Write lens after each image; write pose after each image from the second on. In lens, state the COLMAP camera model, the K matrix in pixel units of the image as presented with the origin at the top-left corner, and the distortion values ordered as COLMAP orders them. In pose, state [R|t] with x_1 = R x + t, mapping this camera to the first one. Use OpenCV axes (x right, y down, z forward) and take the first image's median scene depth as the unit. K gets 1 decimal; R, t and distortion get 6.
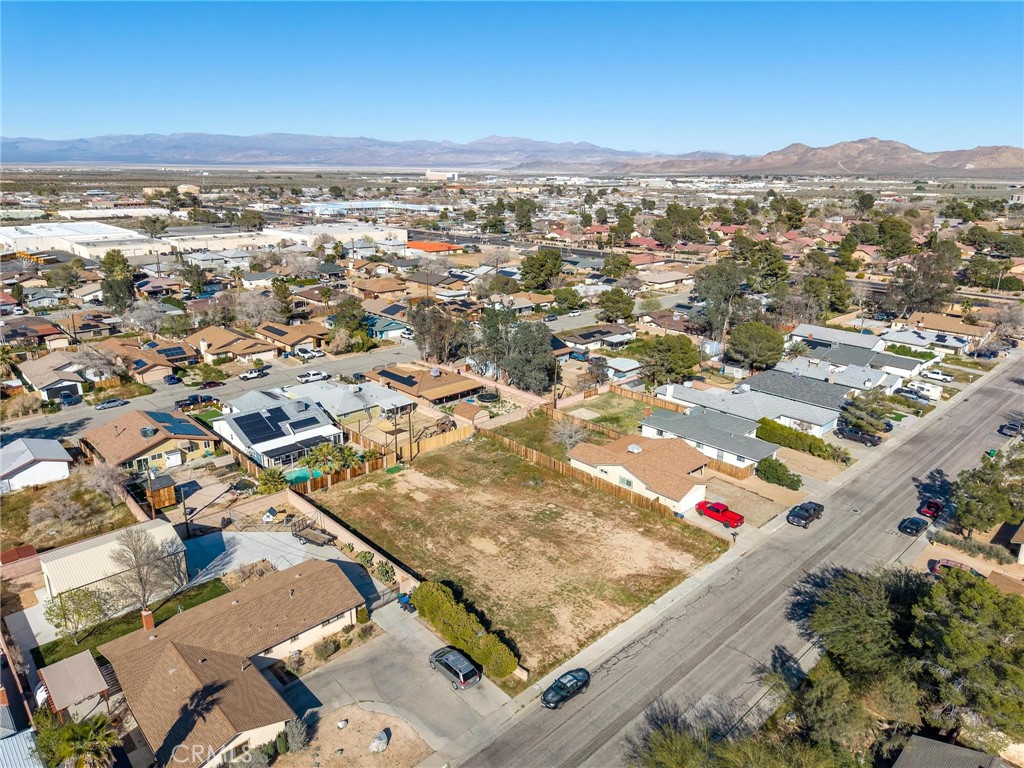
lens RADIAL K [[675.1, 0, 512.0], [0, 675.1, 384.0], [0, 0, 1]] dist [0.046520, -0.072457]
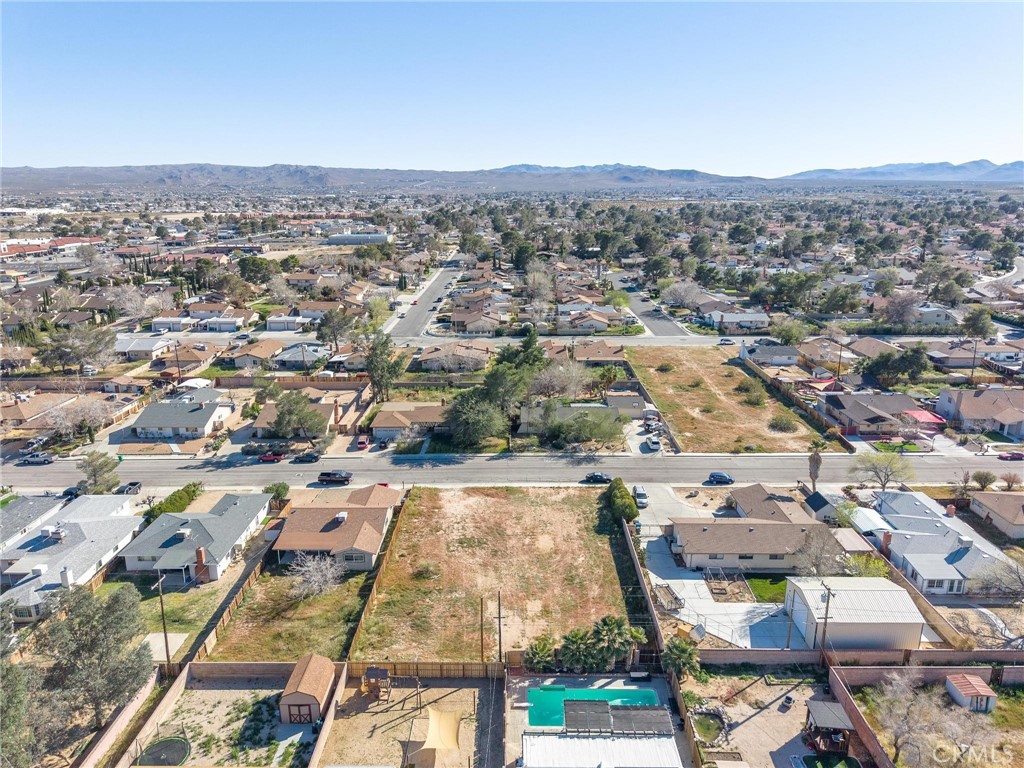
lens RADIAL K [[682.7, 0, 509.0], [0, 682.7, 378.3], [0, 0, 1]] dist [0.059513, -0.077275]
pose [[-0.713875, -0.197368, 0.671884, -0.612566], [0.209465, 0.855348, 0.473818, -0.490444], [-0.668212, 0.478983, -0.569270, 1.287298]]
